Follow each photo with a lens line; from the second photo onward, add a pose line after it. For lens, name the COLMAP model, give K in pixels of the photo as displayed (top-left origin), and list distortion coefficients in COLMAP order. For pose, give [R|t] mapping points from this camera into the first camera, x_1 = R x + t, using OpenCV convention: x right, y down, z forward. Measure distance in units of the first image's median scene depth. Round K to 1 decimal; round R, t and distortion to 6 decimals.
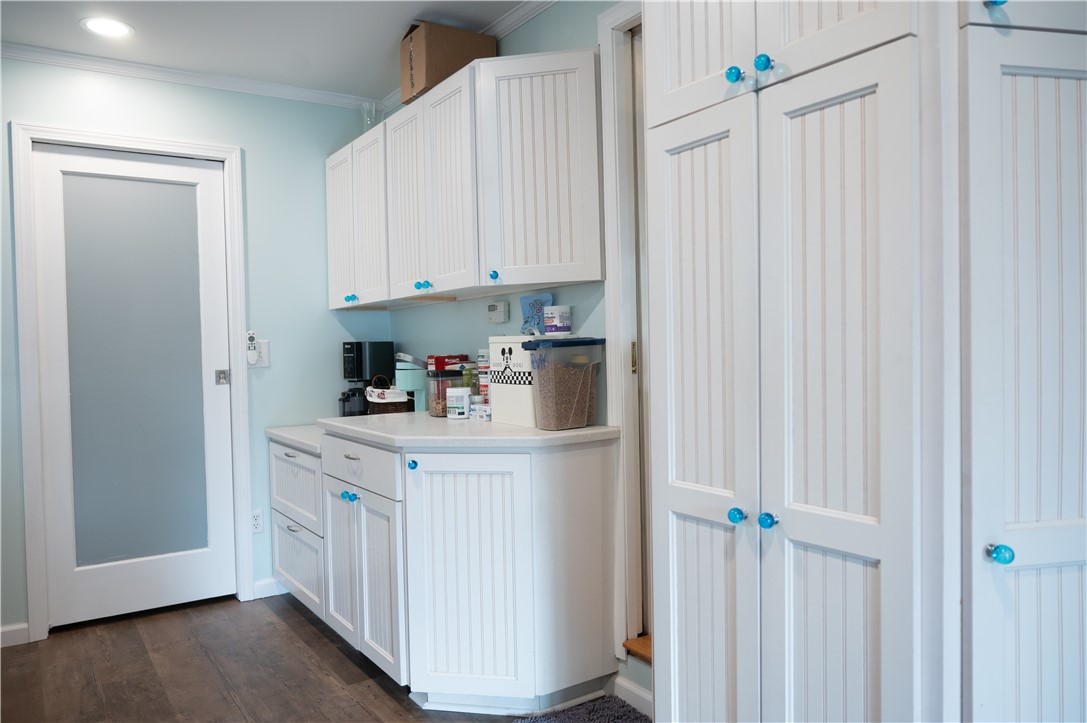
lens RADIAL K [[769.1, 0, 542.9], [0, 769.1, 364.3], [0, 0, 1]] dist [-0.022295, 0.004531]
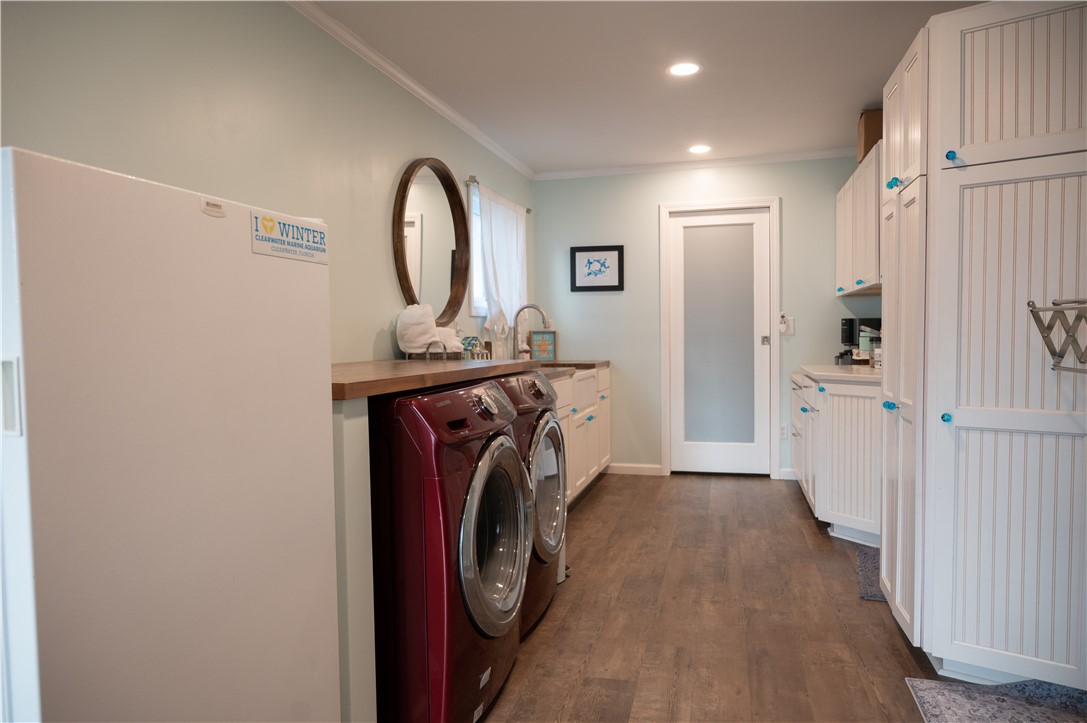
lens RADIAL K [[722.0, 0, 543.0], [0, 722.0, 362.5], [0, 0, 1]] dist [-0.014338, 0.004967]
pose [[0.653439, 0.042201, -0.755802, 0.437960], [-0.018504, 0.999037, 0.039785, 0.011580], [0.756753, -0.012012, 0.653590, -0.366052]]
